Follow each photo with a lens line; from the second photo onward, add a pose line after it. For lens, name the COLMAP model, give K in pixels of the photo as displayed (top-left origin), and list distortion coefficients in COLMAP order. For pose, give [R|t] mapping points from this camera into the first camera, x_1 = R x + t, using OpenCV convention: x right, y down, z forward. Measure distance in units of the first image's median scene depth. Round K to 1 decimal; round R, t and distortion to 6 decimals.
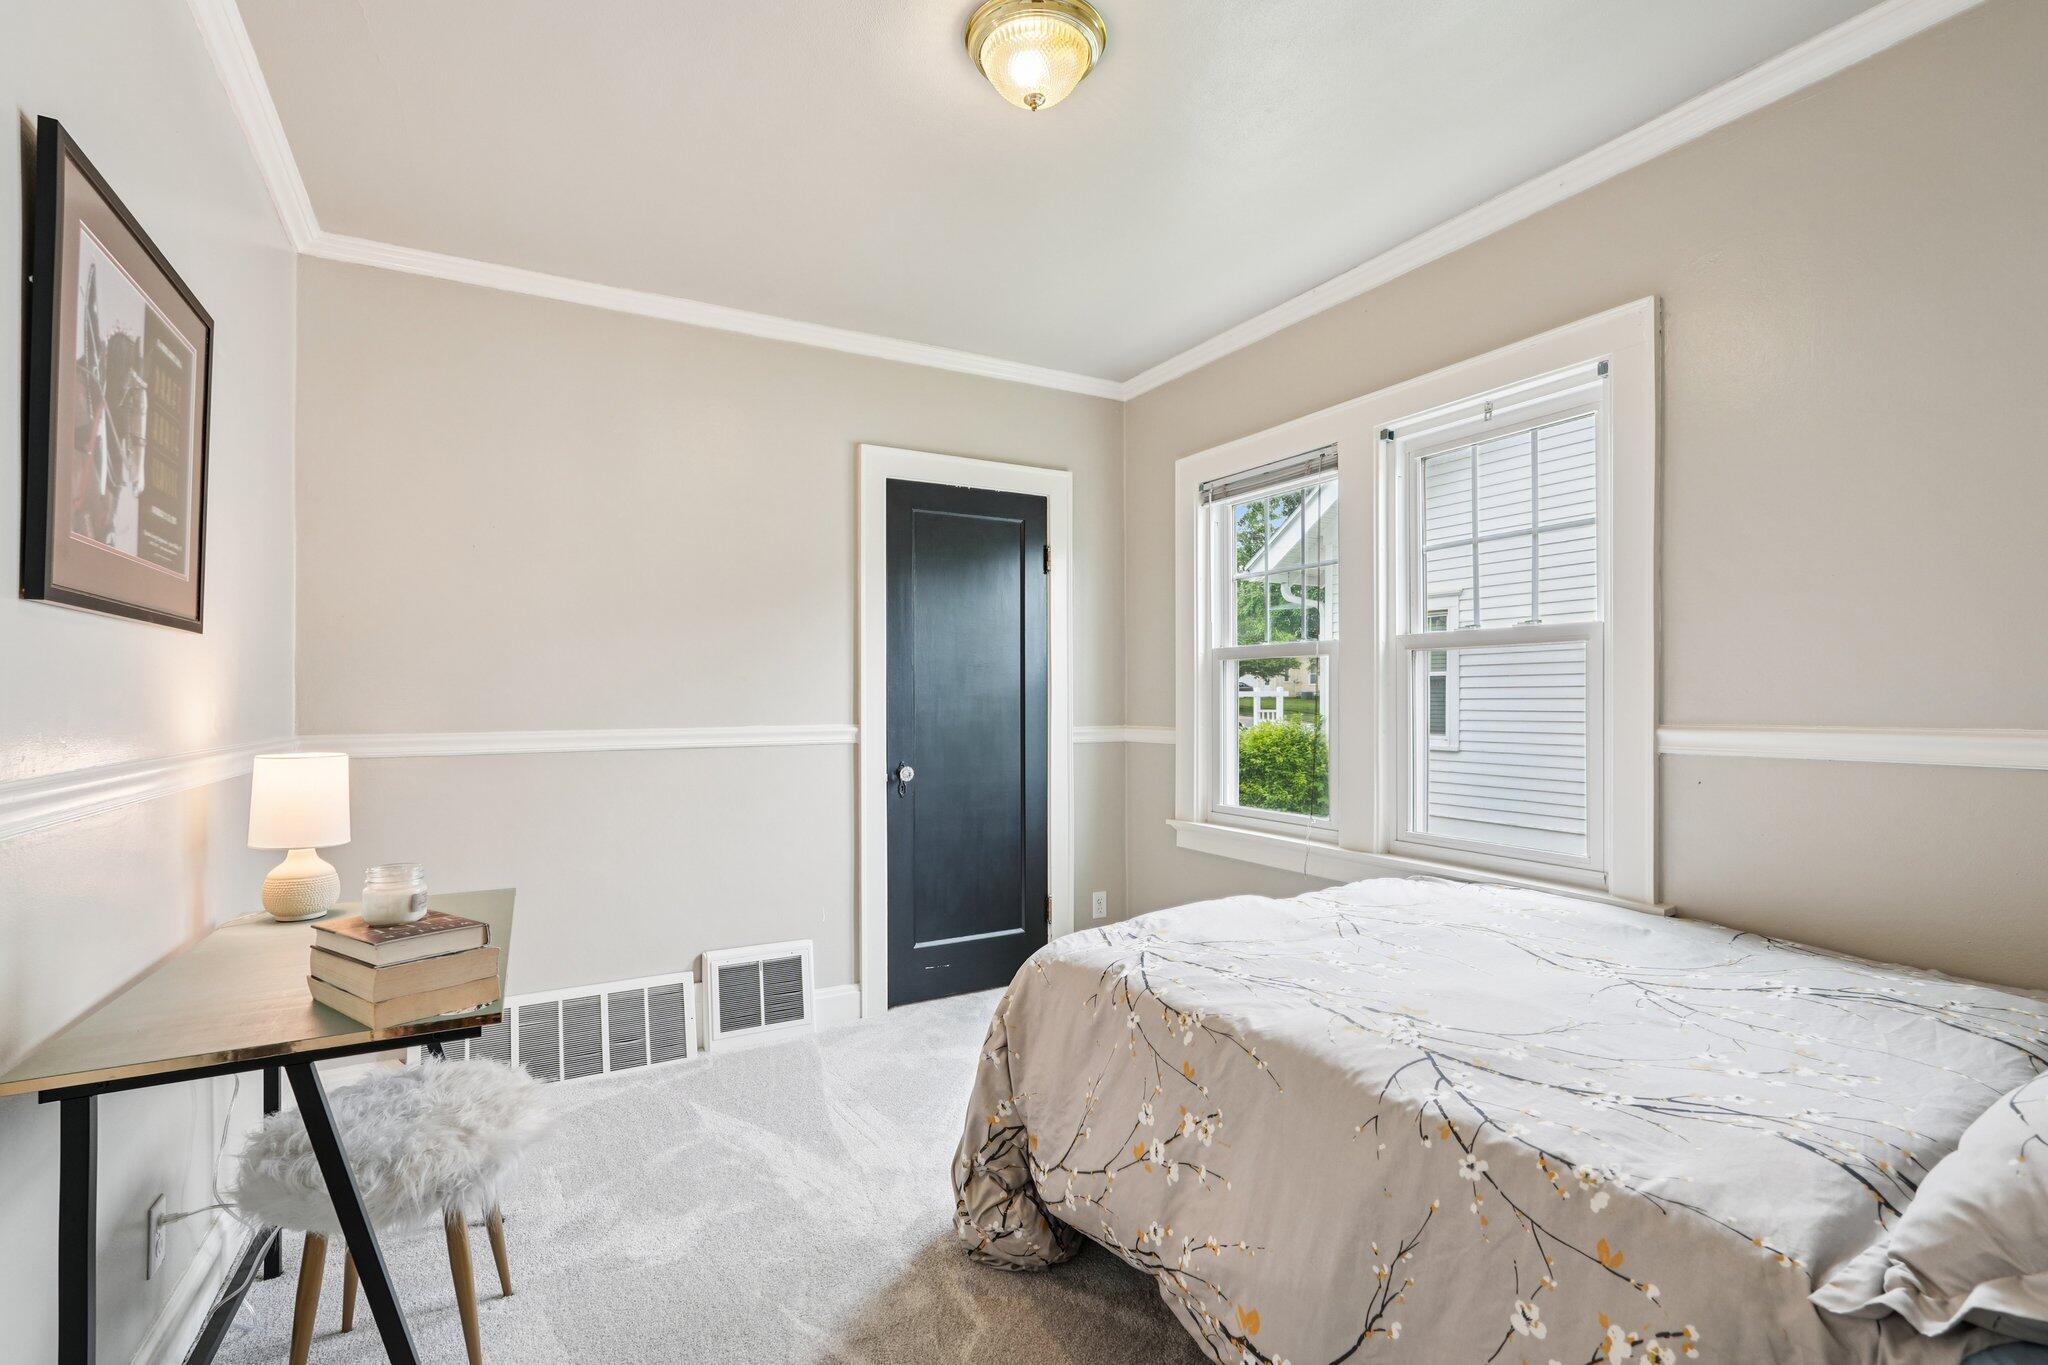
lens RADIAL K [[930.5, 0, 1020.3], [0, 930.5, 688.2], [0, 0, 1]] dist [-0.009205, 0.004698]
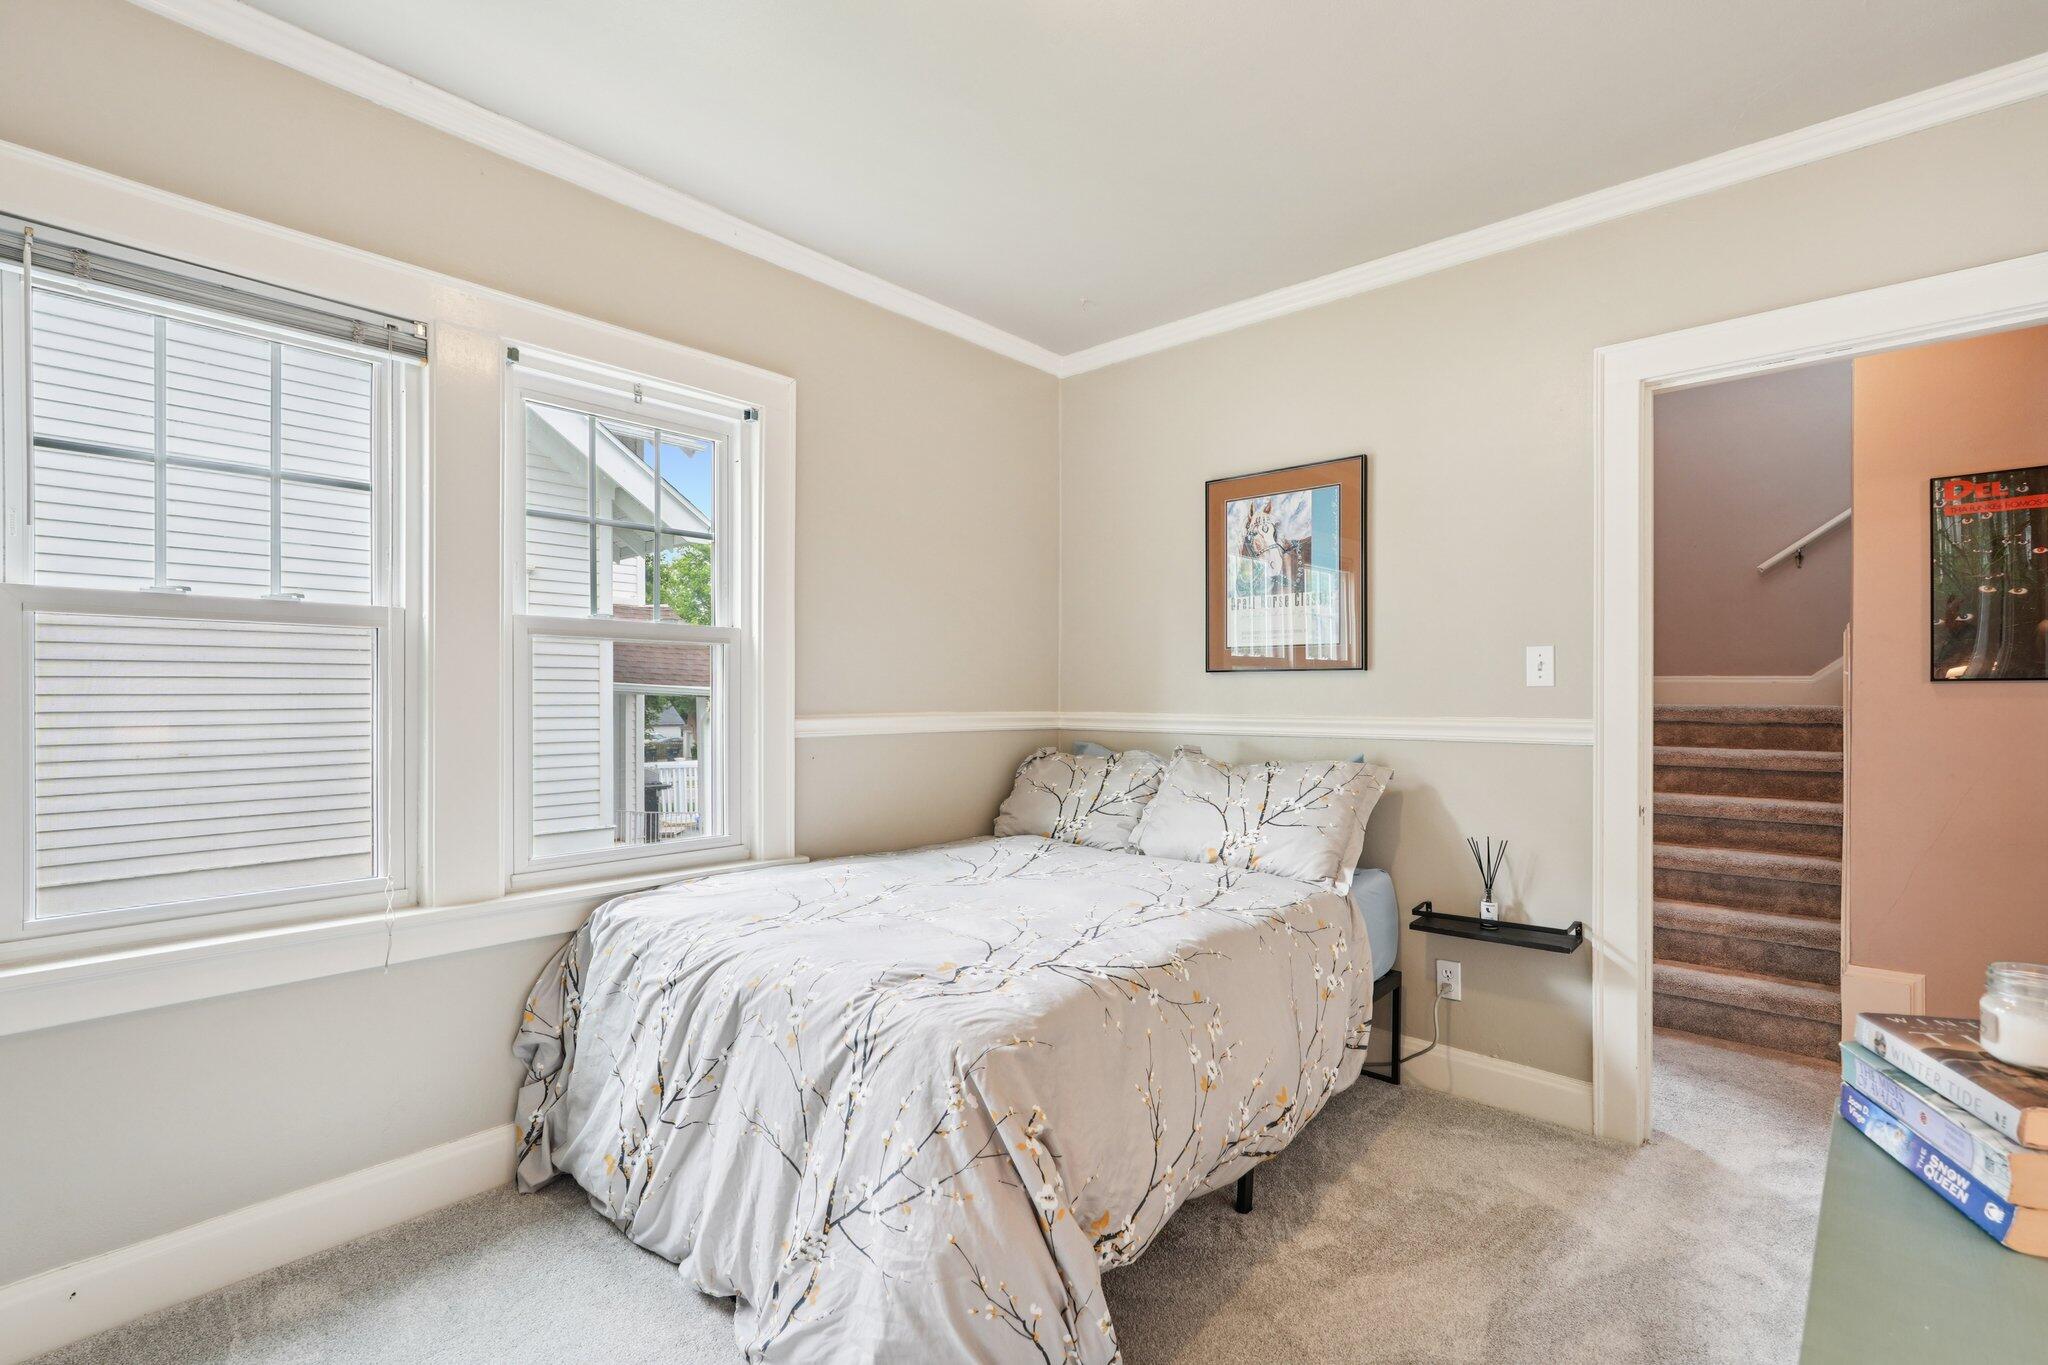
lens RADIAL K [[930.5, 0, 1019.8], [0, 930.5, 693.2], [0, 0, 1]] dist [-0.009205, 0.004698]
pose [[-0.315119, 0.004138, 0.949043, -0.511660], [-0.013453, 0.999871, -0.008826, 0.012251], [-0.948957, -0.015549, -0.315022, 0.899478]]
